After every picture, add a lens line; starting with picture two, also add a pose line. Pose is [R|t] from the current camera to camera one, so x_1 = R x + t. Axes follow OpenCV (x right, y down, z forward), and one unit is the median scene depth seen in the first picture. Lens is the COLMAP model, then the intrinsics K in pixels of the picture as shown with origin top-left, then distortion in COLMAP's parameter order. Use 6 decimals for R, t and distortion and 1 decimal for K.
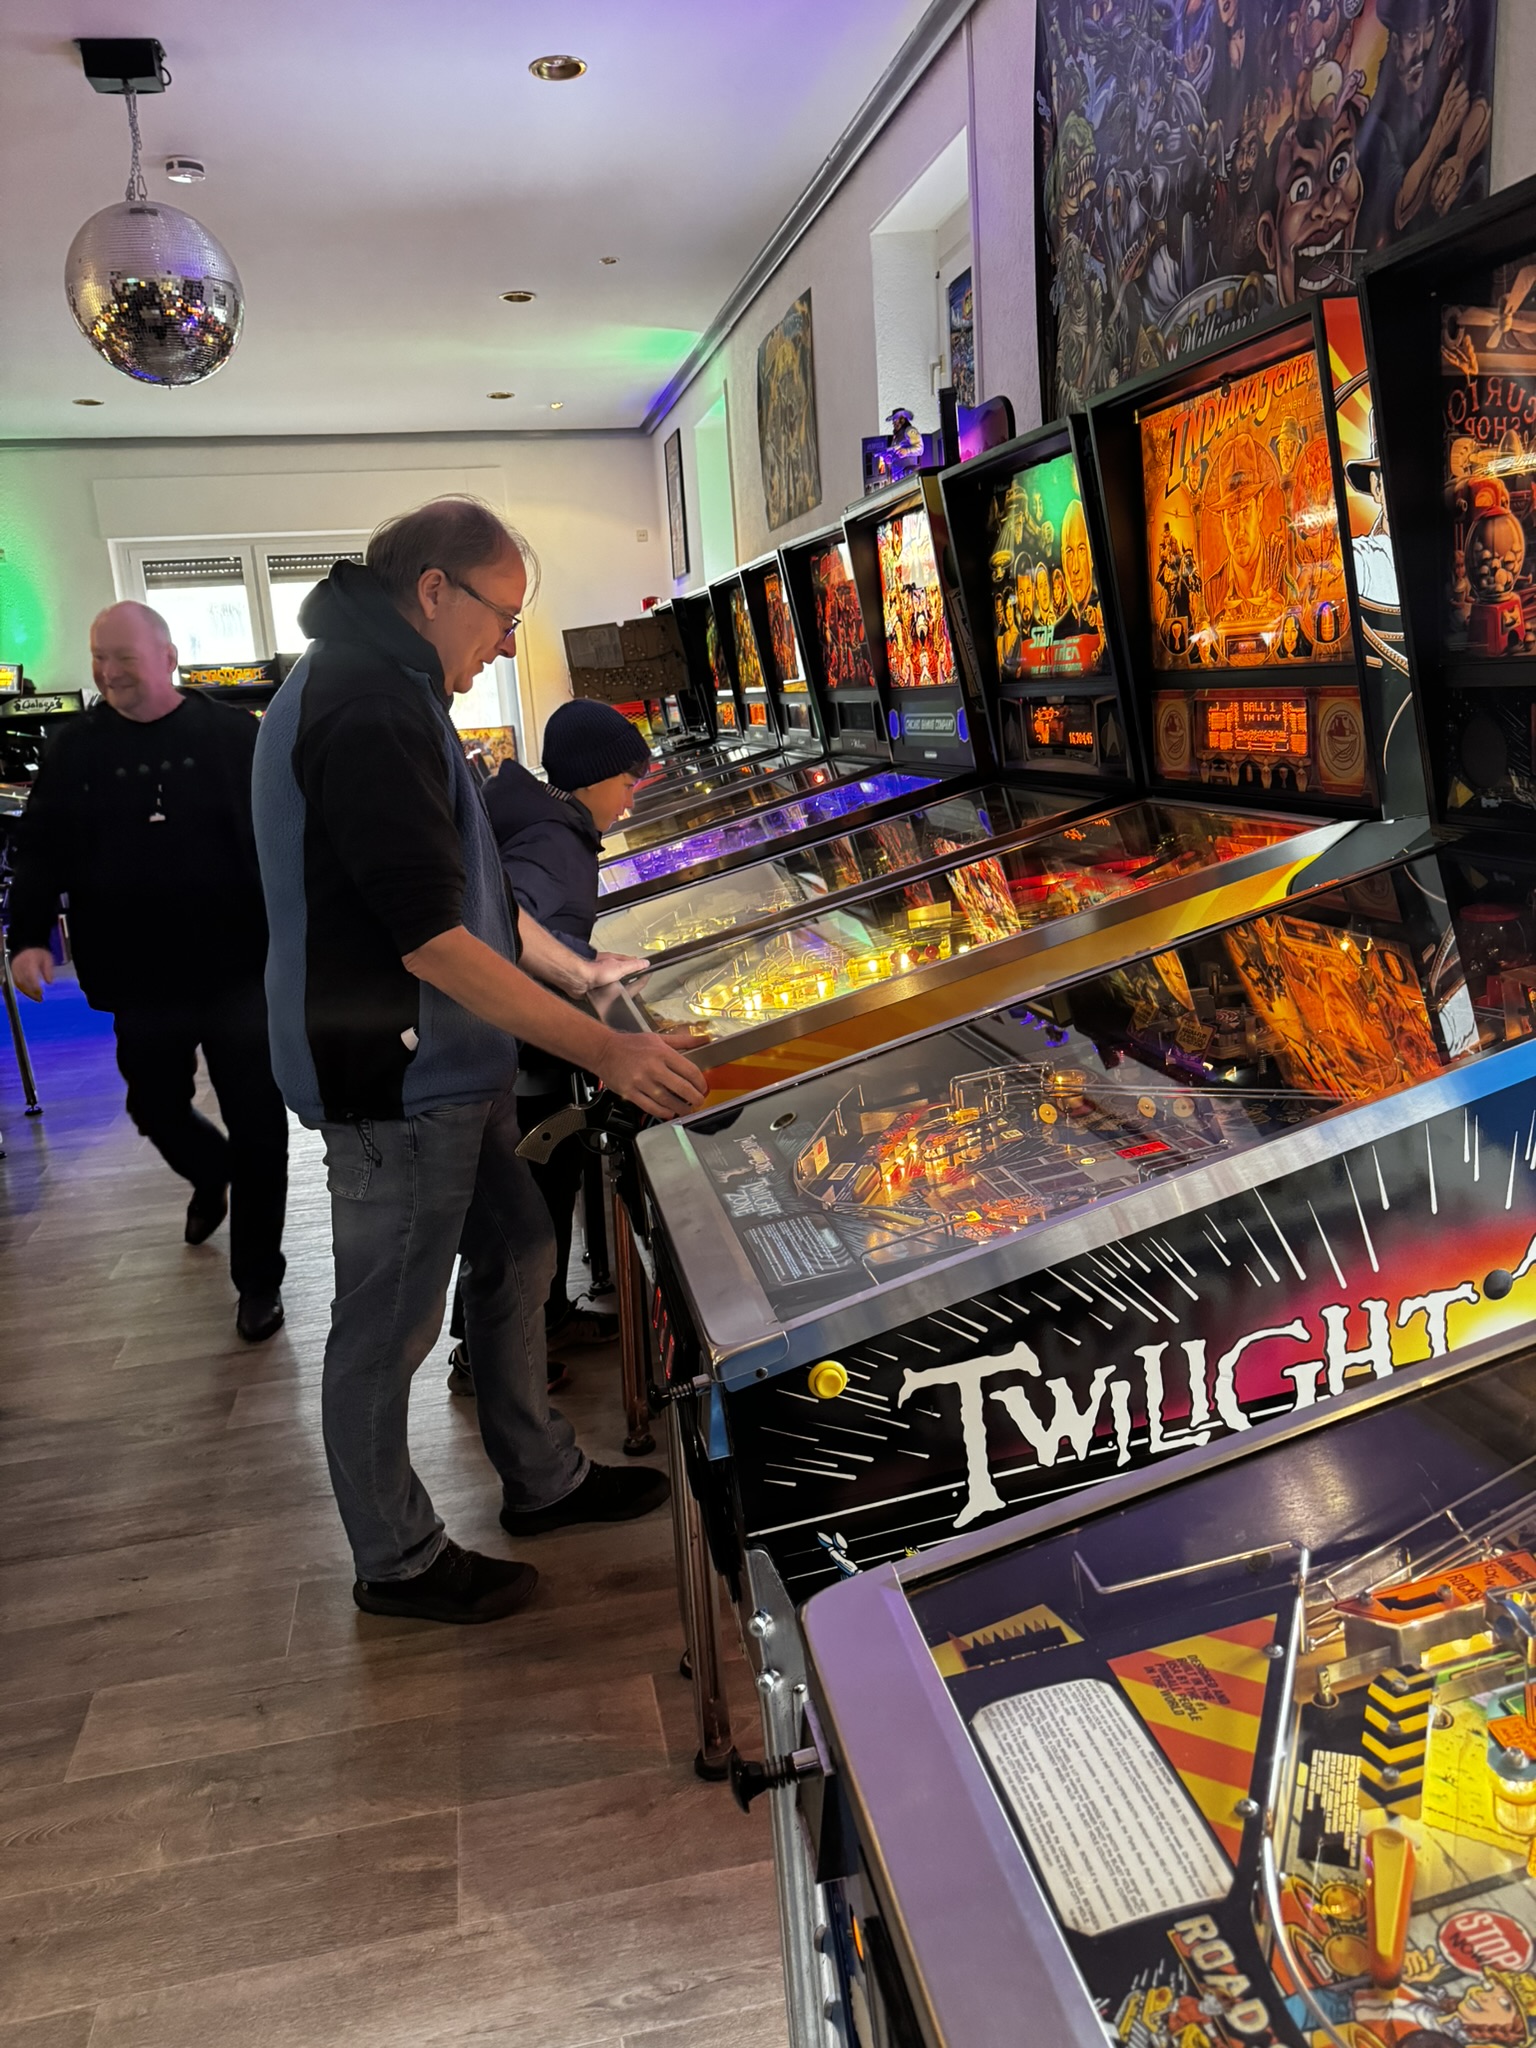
lens RADIAL K [[1436.6, 0, 762.6], [0, 1436.6, 1013.1], [0, 0, 1]] dist [0.013992, -0.008017]
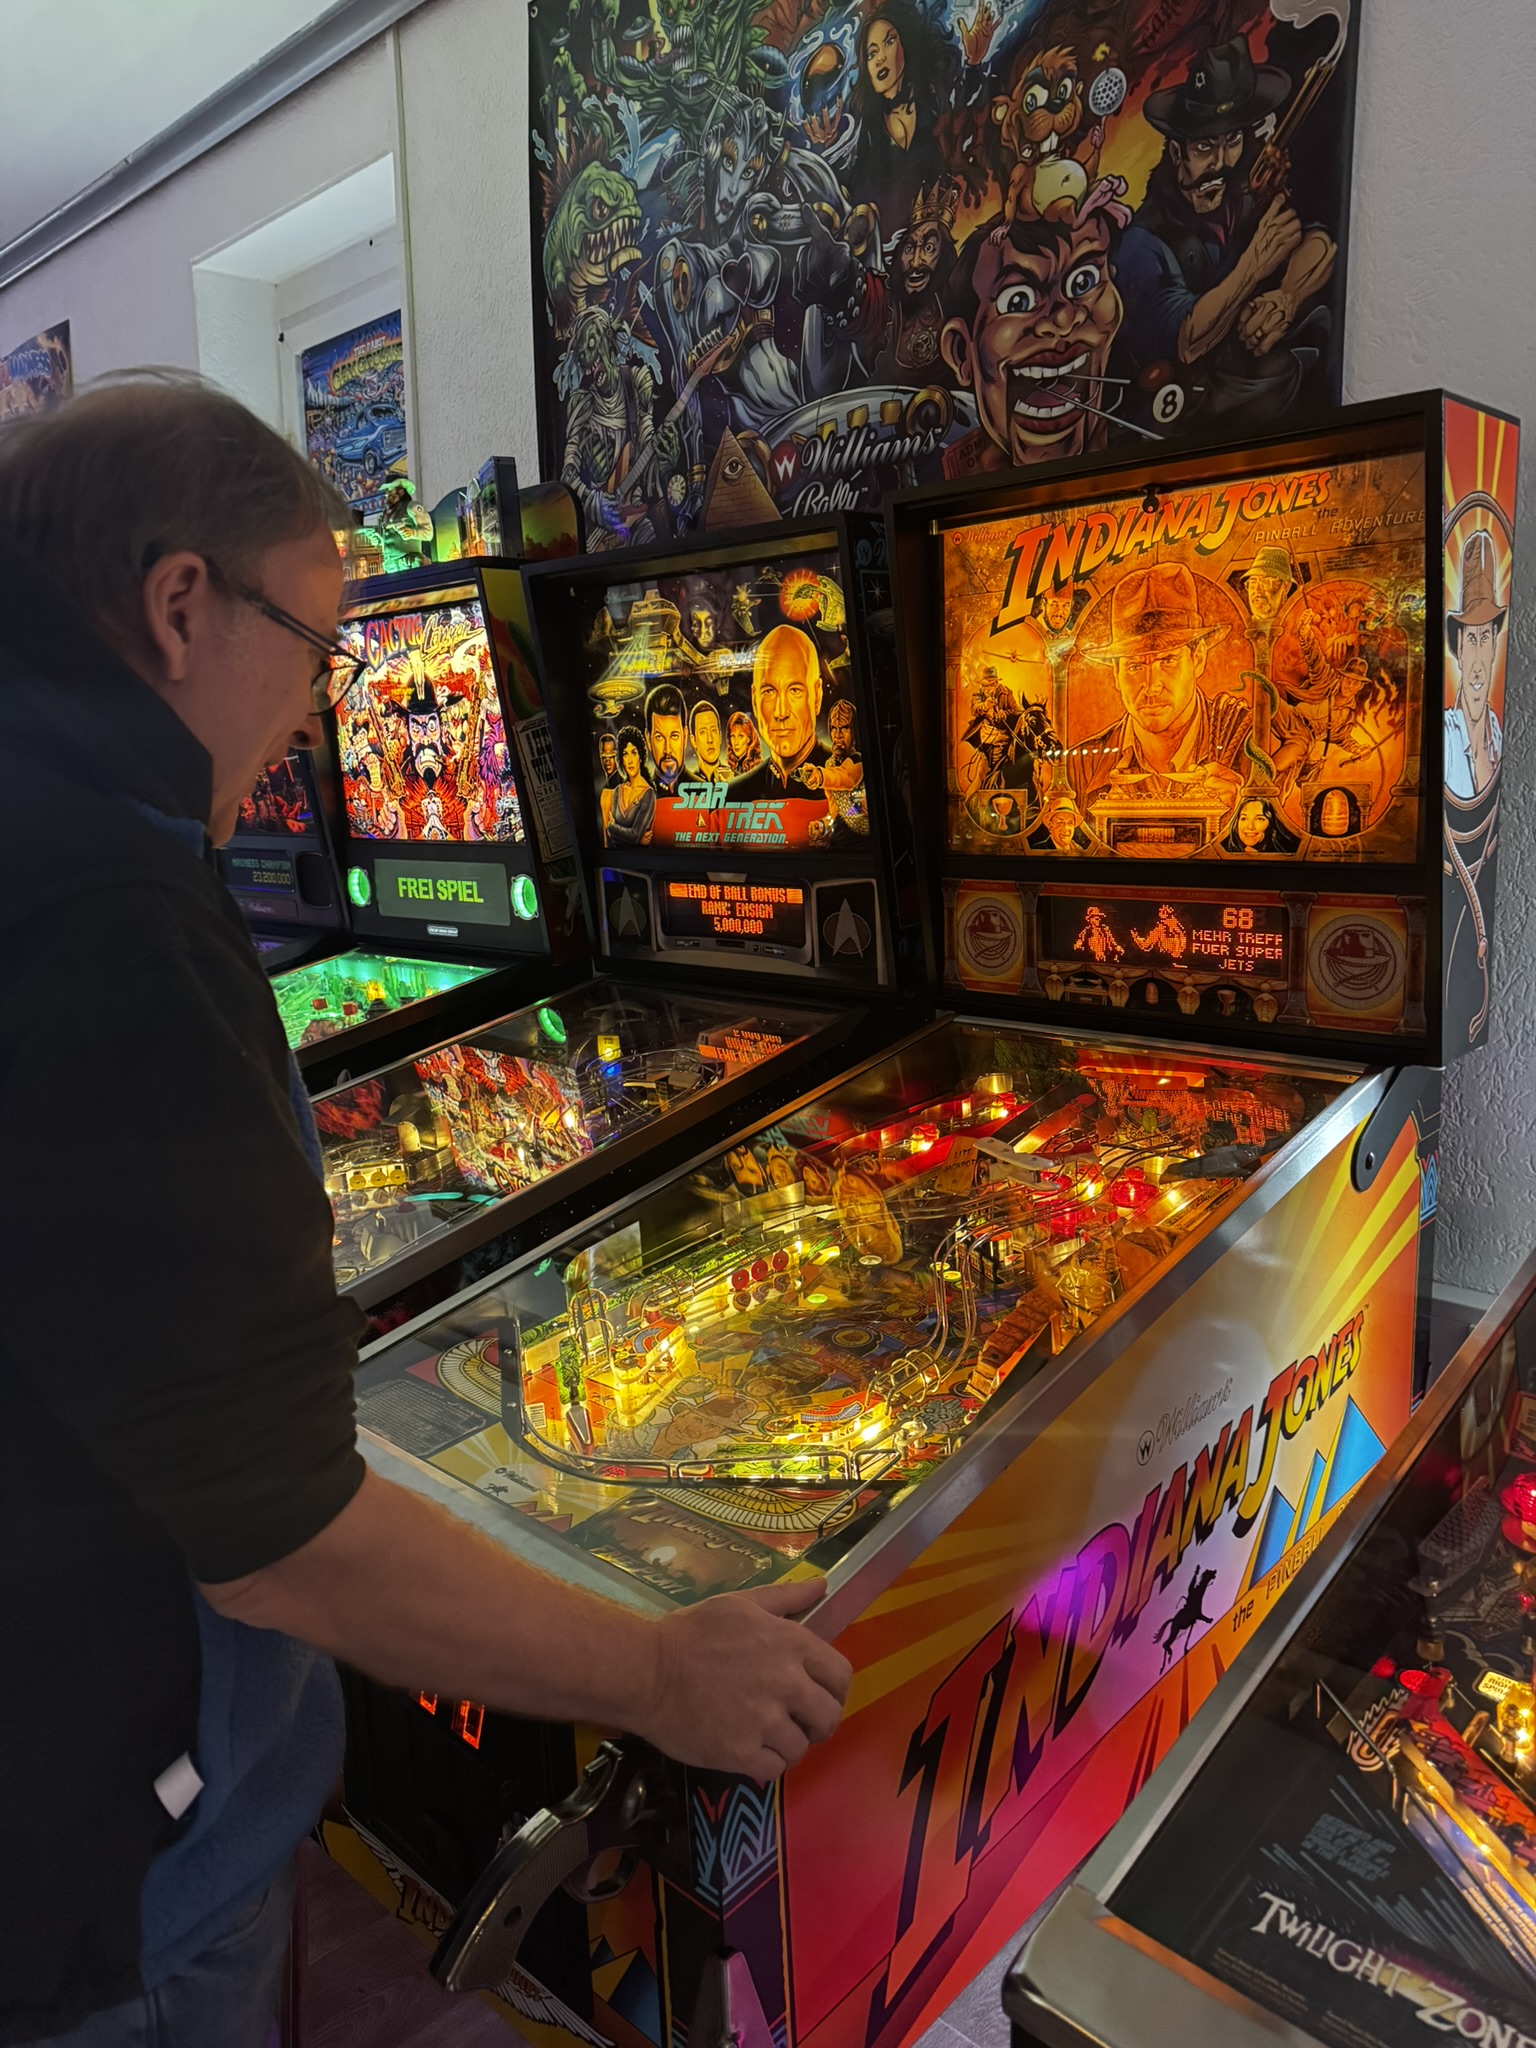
lens RADIAL K [[1436.6, 0, 757.3], [0, 1436.6, 1012.3], [0, 0, 1]] dist [0.013992, -0.008017]
pose [[0.826709, -0.028784, 0.561893, -0.236041], [0.082486, 0.994100, -0.070437, -0.104745], [-0.556550, 0.104579, 0.824206, 0.421332]]
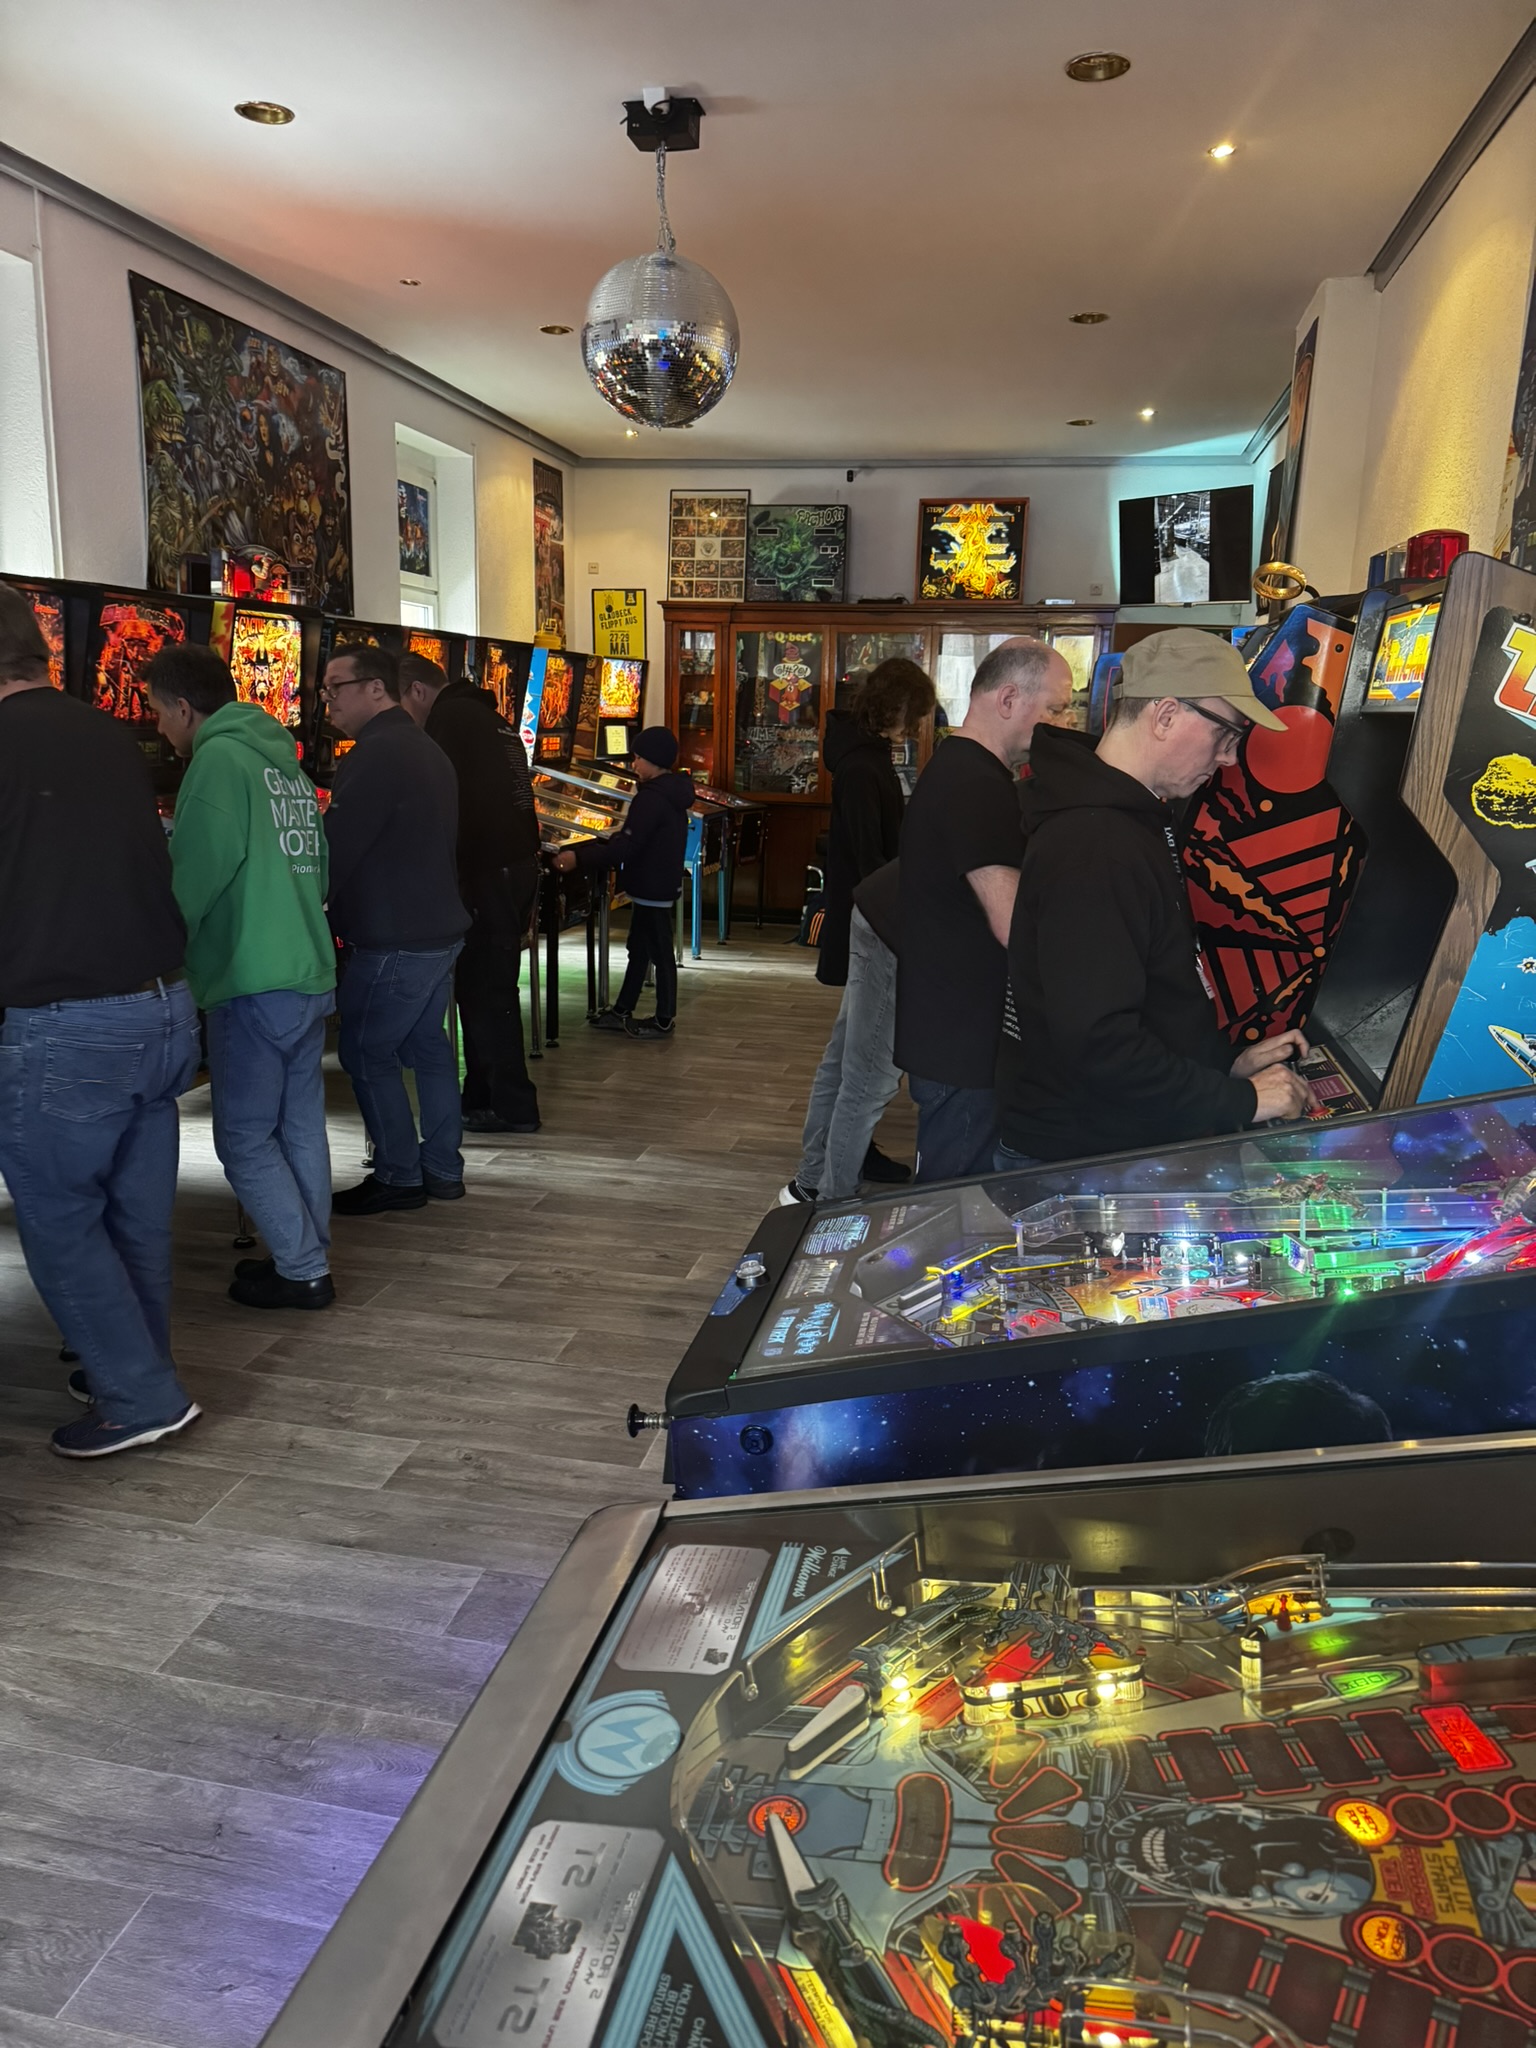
lens RADIAL K [[1436.6, 0, 762.5], [0, 1436.6, 1029.2], [0, 0, 1]] dist [0.013992, -0.008017]
pose [[-0.914107, -0.059353, 0.401106, -1.425432], [0.113438, 0.912292, 0.393515, -0.673268], [-0.389283, 0.405216, -0.827200, 3.079181]]
